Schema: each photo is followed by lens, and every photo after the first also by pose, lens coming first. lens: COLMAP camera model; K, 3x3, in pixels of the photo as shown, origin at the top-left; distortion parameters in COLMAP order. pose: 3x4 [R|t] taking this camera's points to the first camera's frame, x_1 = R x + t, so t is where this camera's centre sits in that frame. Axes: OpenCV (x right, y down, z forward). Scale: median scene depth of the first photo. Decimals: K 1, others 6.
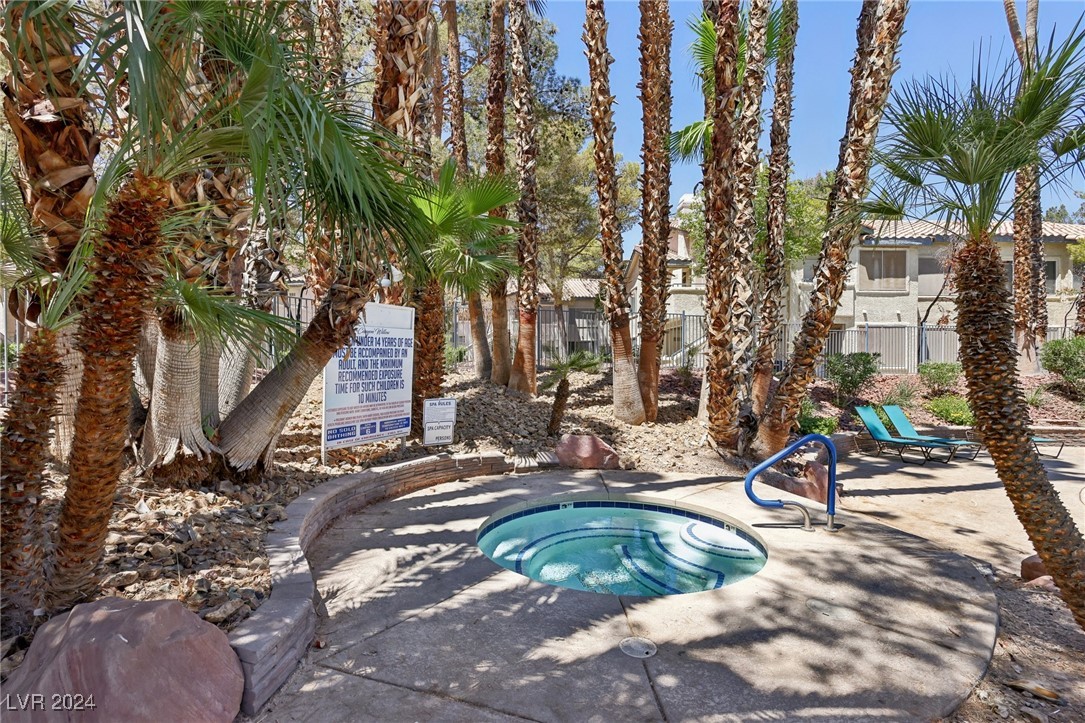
lens RADIAL K [[501.8, 0, 542.4], [0, 501.8, 360.5], [0, 0, 1]] dist [0.002224, 0.000343]
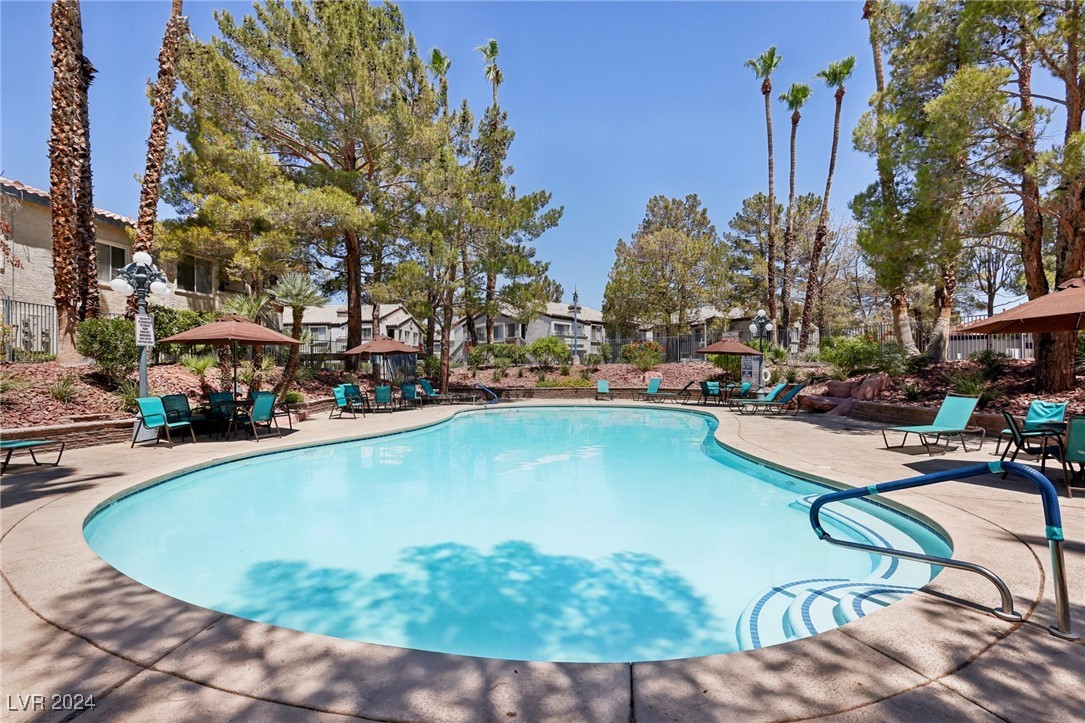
lens RADIAL K [[501.8, 0, 542.7], [0, 501.8, 363.3], [0, 0, 1]] dist [0.002224, 0.000343]
pose [[0.136232, 0.002138, 0.990675, 0.266768], [0.011680, 0.999925, -0.003764, 0.038358], [-0.990608, 0.012084, 0.136196, 0.137362]]
